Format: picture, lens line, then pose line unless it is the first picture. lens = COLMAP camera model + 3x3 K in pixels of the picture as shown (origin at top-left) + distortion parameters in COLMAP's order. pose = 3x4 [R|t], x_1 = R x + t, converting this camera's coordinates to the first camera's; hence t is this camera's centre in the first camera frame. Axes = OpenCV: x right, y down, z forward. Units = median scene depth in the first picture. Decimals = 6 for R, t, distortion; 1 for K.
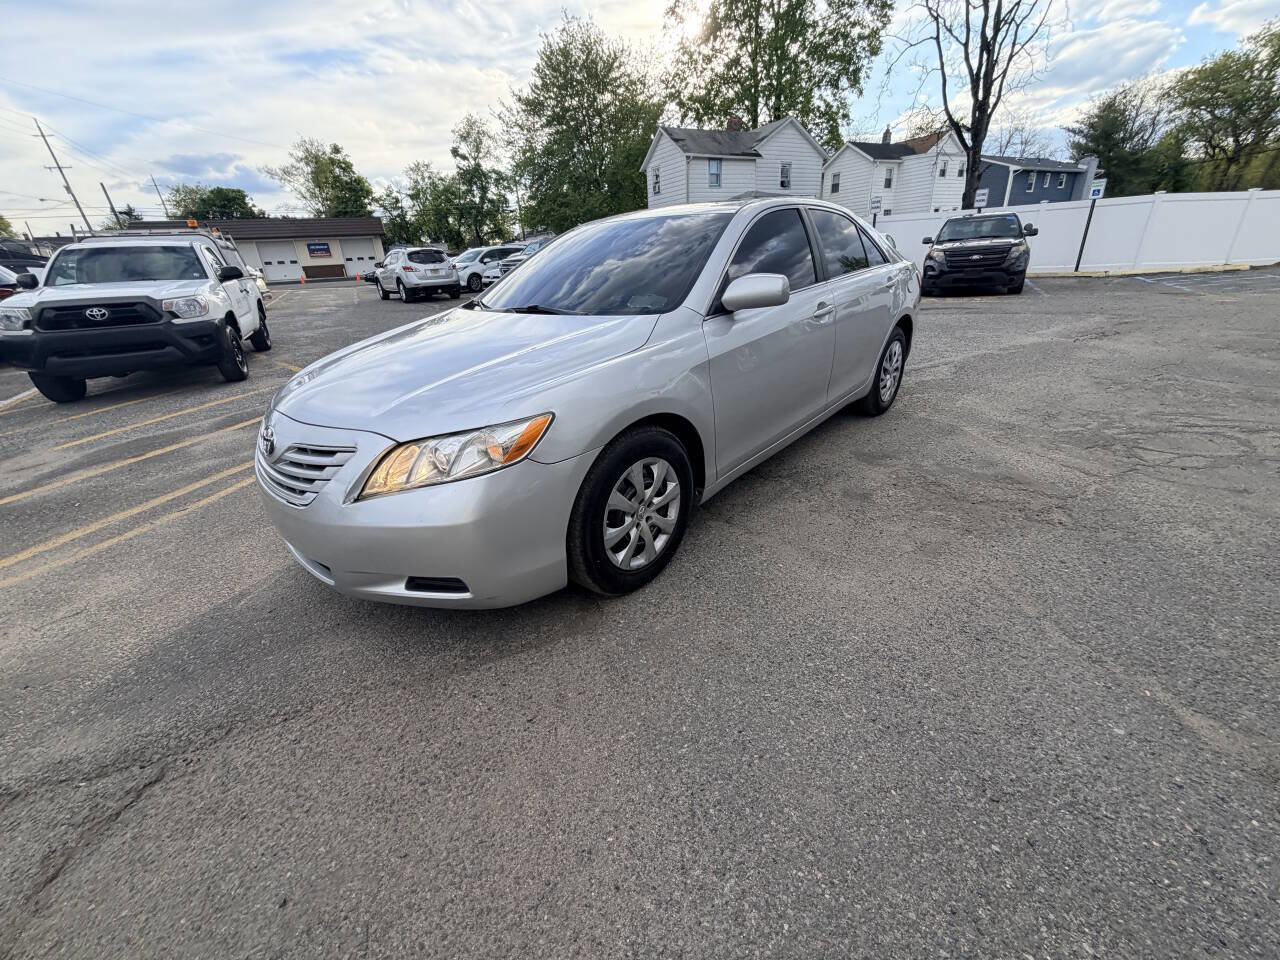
lens RADIAL K [[508.0, 0, 637.7], [0, 508.0, 480.6], [0, 0, 1]] dist [-0.000323, -0.000169]
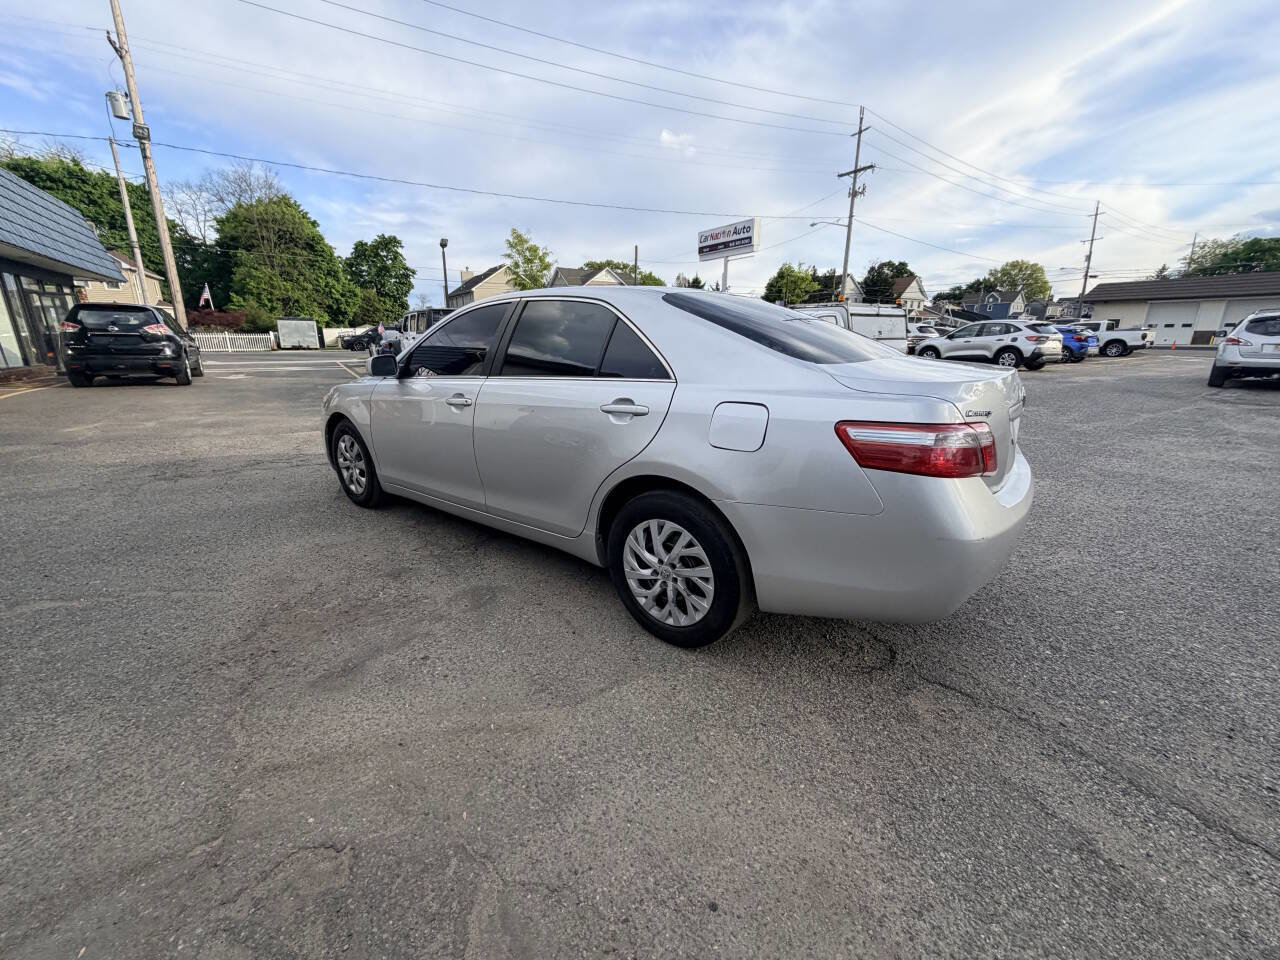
lens RADIAL K [[508.0, 0, 637.7], [0, 508.0, 479.7], [0, 0, 1]] dist [-0.000323, -0.000169]
pose [[0.057433, 0.319509, -0.945841, 0.114091], [-0.411668, 0.870690, 0.269125, -0.050632], [0.909522, 0.373916, 0.181538, 0.098318]]
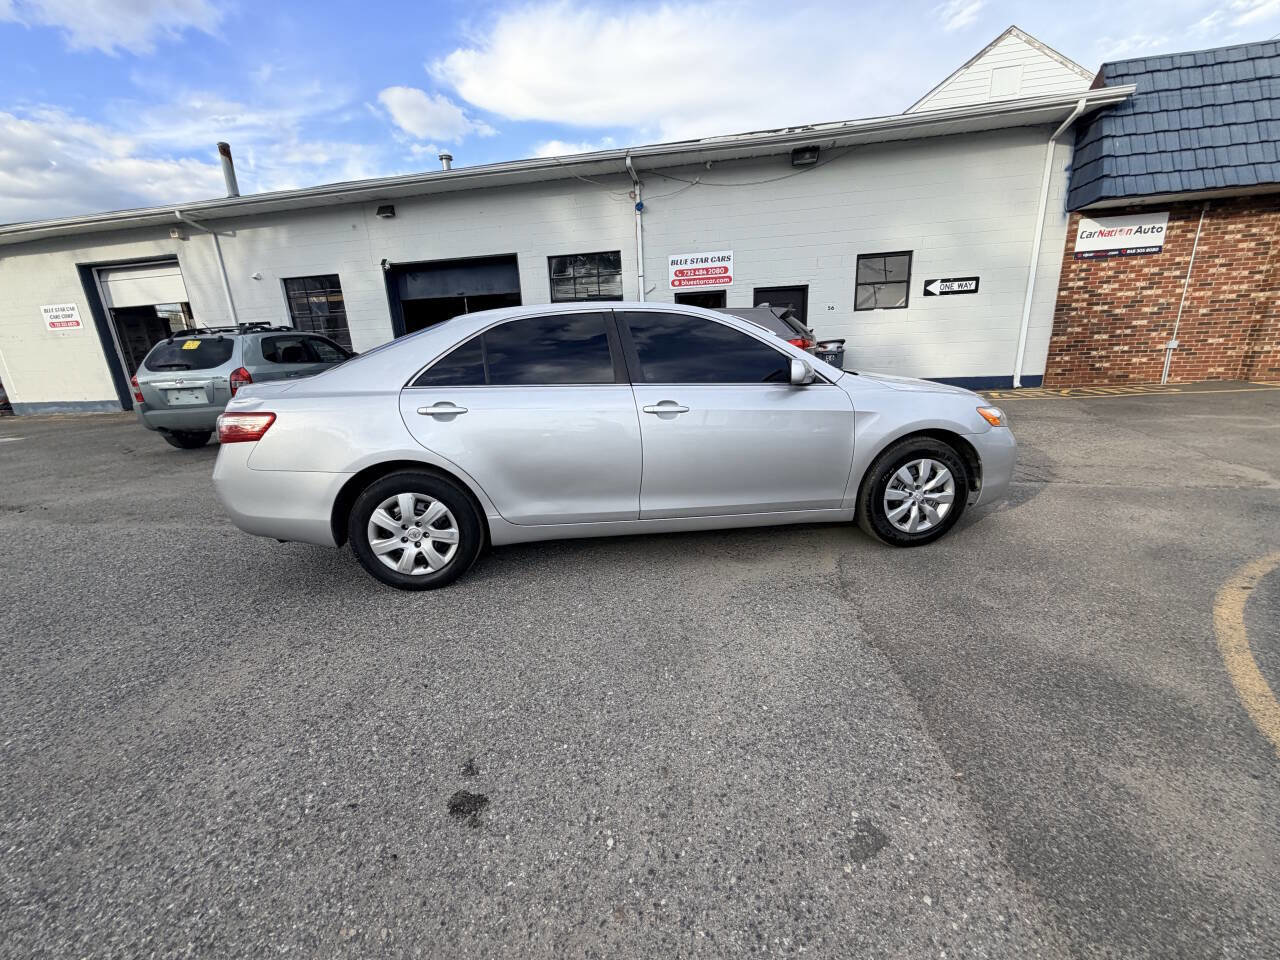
lens RADIAL K [[508.0, 0, 636.0], [0, 508.0, 476.9], [0, 0, 1]] dist [-0.000323, -0.000169]
pose [[-0.749741, -0.083181, 0.656483, -0.061609], [0.342444, 0.800127, 0.492473, -0.073725], [-0.566234, 0.594036, -0.571403, 0.172320]]
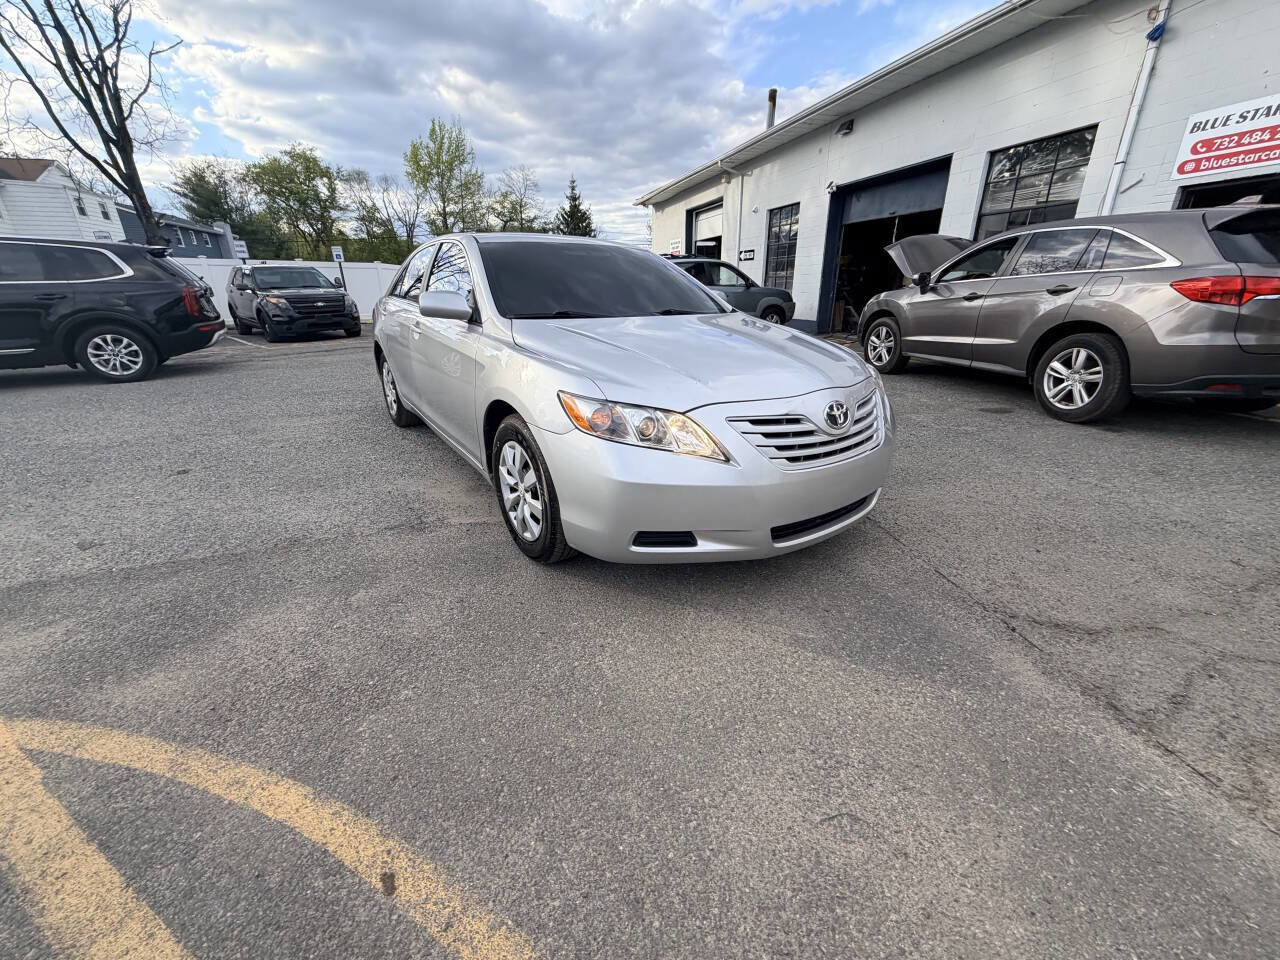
lens RADIAL K [[508.0, 0, 637.7], [0, 508.0, 478.8], [0, 0, 1]] dist [-0.000323, -0.000169]
pose [[0.223817, -0.294621, 0.929034, -0.099619], [0.386212, 0.901993, 0.193002, -0.017612], [-0.894844, 0.315607, 0.315668, 0.057881]]
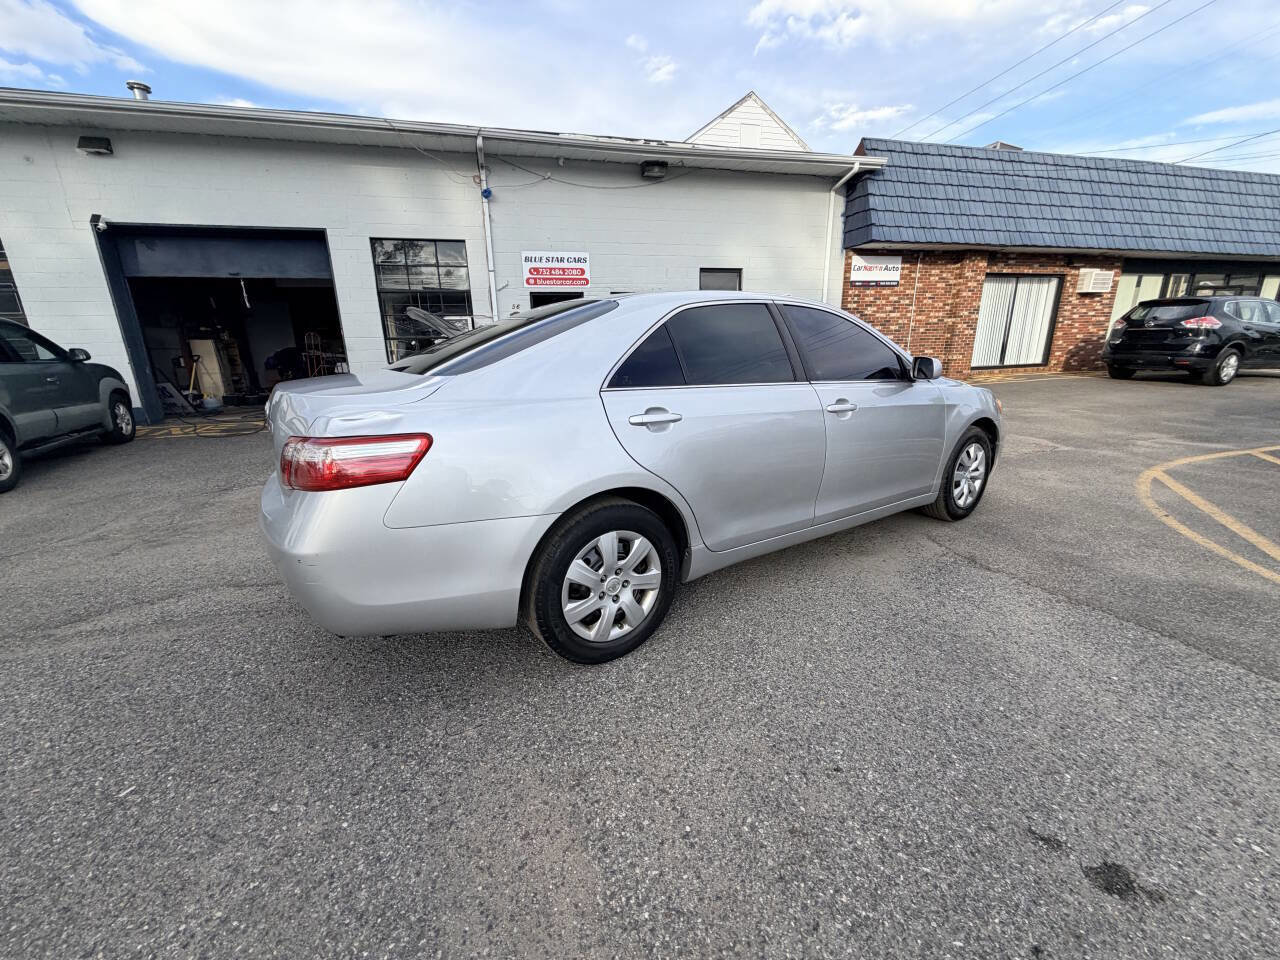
lens RADIAL K [[508.0, 0, 637.8], [0, 508.0, 478.5], [0, 0, 1]] dist [-0.000323, -0.000169]
pose [[-0.964974, 0.006514, 0.262266, -0.001054], [0.169298, 0.779137, 0.603559, -0.084669], [-0.200409, 0.626819, -0.752950, 0.188502]]
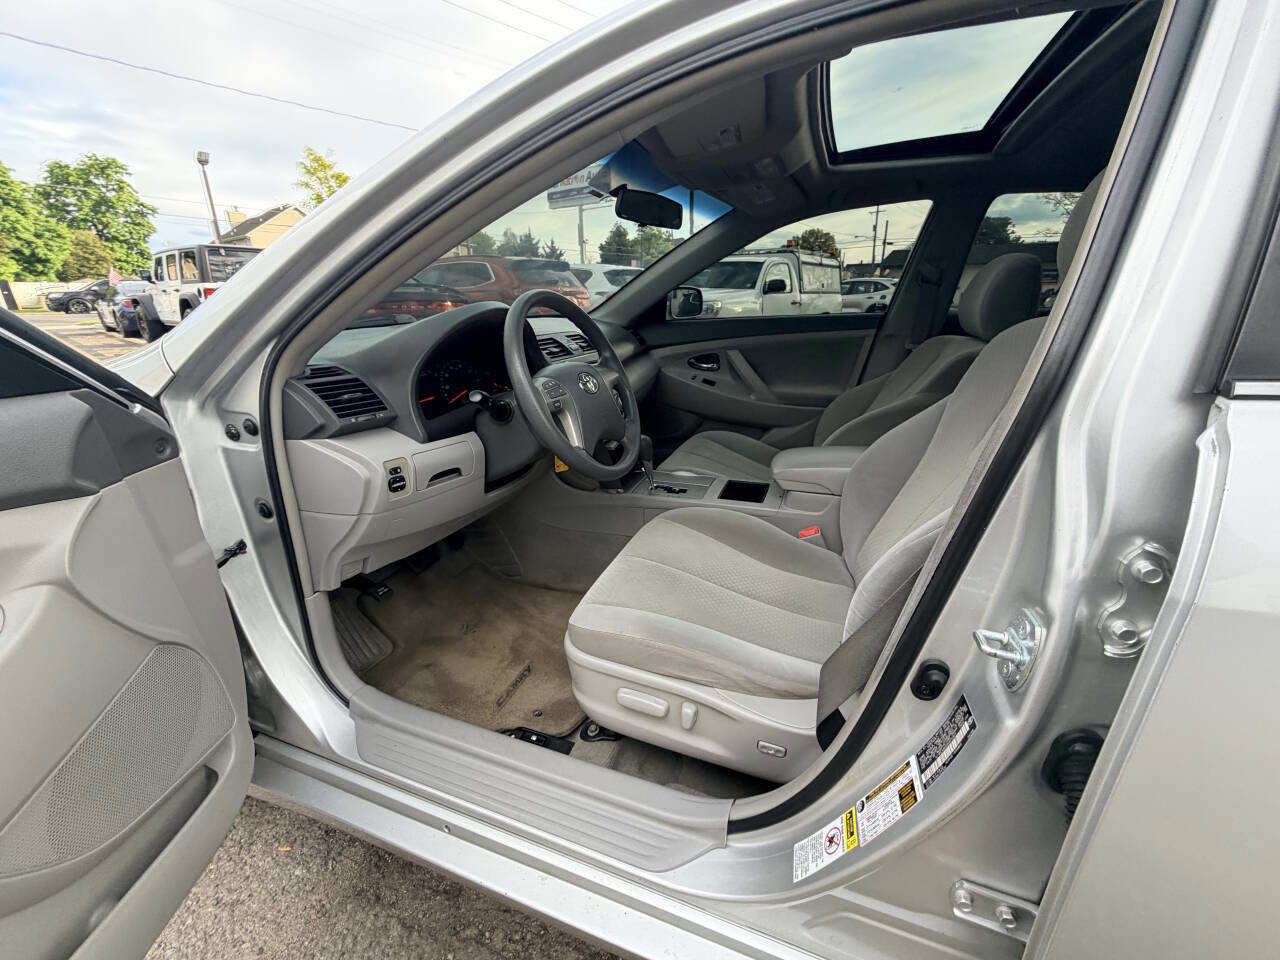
lens RADIAL K [[508.0, 0, 637.9], [0, 508.0, 482.5], [0, 0, 1]] dist [-0.000323, -0.000169]
pose [[0.364997, 0.365635, -0.856206, 0.037056], [-0.401305, 0.891620, 0.209683, -0.028990], [0.840078, 0.267066, 0.472170, 0.070775]]
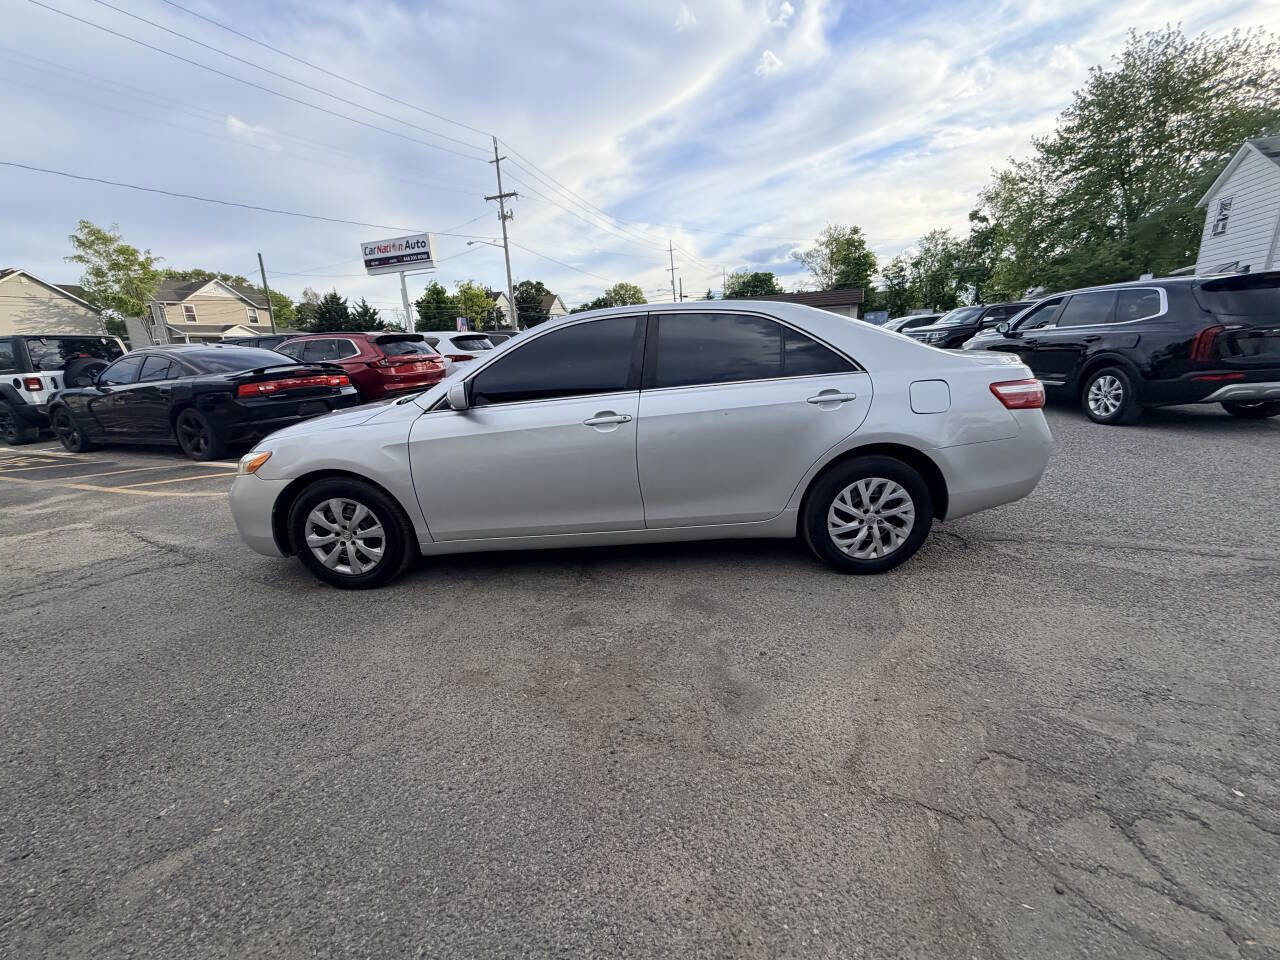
lens RADIAL K [[508.0, 0, 637.5], [0, 508.0, 479.8], [0, 0, 1]] dist [-0.000323, -0.000169]
pose [[0.643090, 0.216332, -0.734599, 0.092954], [-0.297164, 0.954596, 0.020973, -0.021666], [0.705782, 0.204809, 0.678177, 0.033966]]
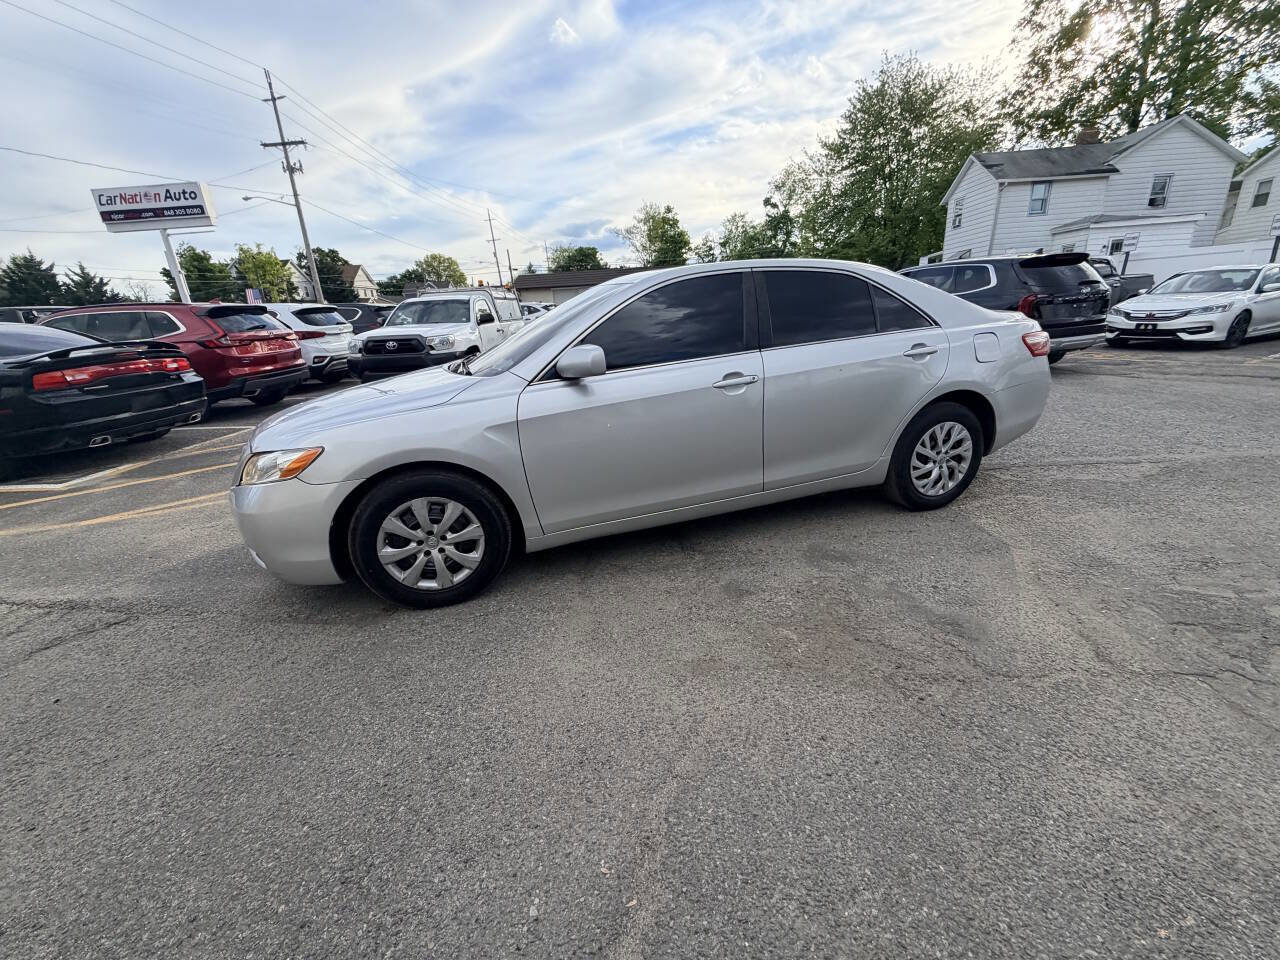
lens RADIAL K [[508.0, 0, 637.7], [0, 508.0, 480.3], [0, 0, 1]] dist [-0.000323, -0.000169]
pose [[0.857304, 0.165795, -0.487382, 0.056783], [-0.198405, 0.979995, -0.015625, -0.009069], [0.475042, 0.110095, 0.873049, 0.011321]]
